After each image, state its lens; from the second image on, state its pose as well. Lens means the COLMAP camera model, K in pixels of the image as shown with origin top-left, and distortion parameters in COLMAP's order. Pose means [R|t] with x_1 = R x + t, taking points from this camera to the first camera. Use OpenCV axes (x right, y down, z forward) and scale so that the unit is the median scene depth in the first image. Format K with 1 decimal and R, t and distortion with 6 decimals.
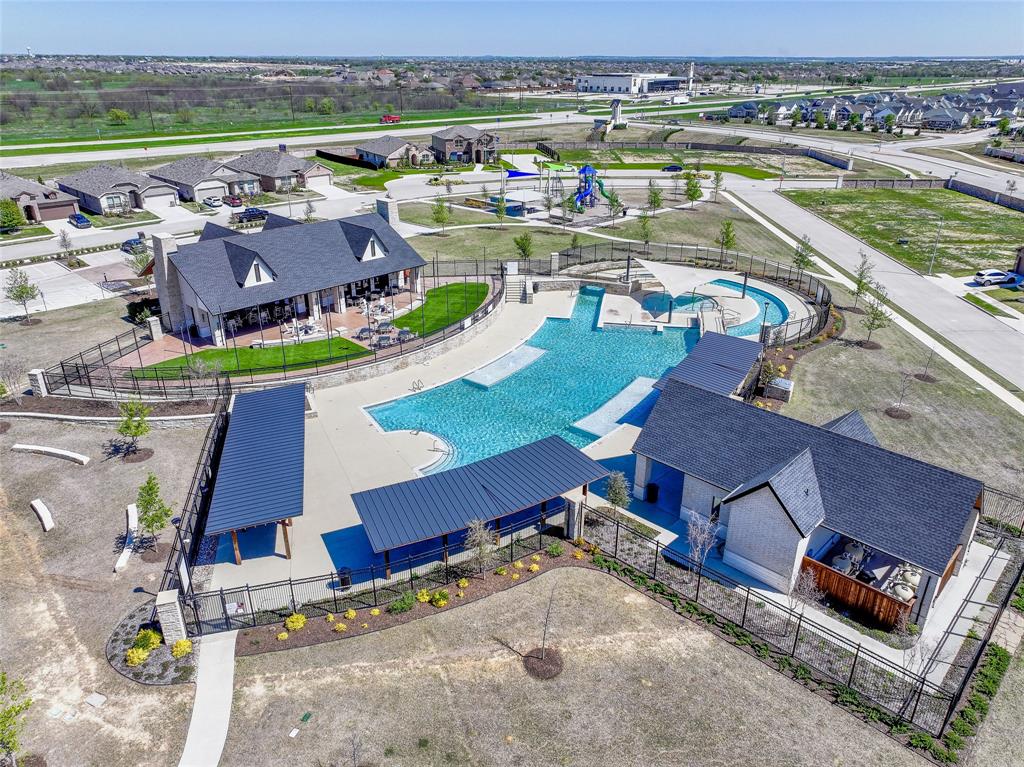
lens RADIAL K [[719.5, 0, 512.0], [0, 719.5, 383.5], [0, 0, 1]] dist [0.002546, 0.010844]
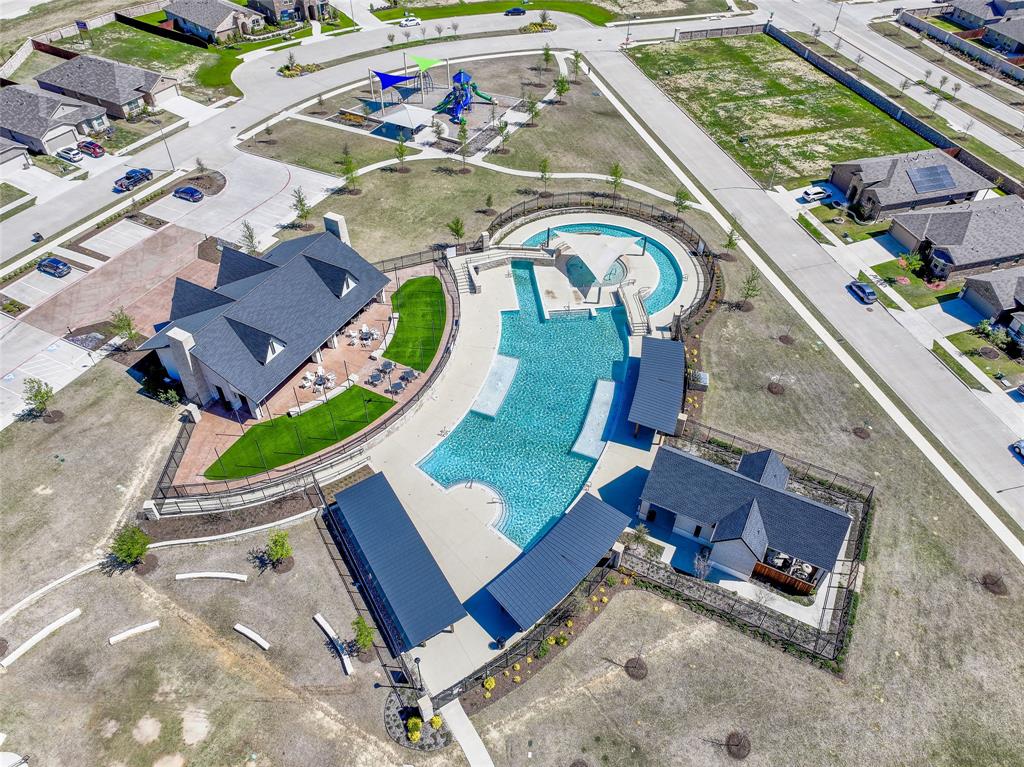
lens RADIAL K [[719.5, 0, 512.0], [0, 719.5, 383.5], [0, 0, 1]] dist [0.002546, 0.010844]
pose [[0.957145, -0.196283, 0.212947, -0.248813], [0.111597, 0.928480, 0.354219, -0.471937], [-0.267244, -0.315274, 0.910595, -0.161188]]
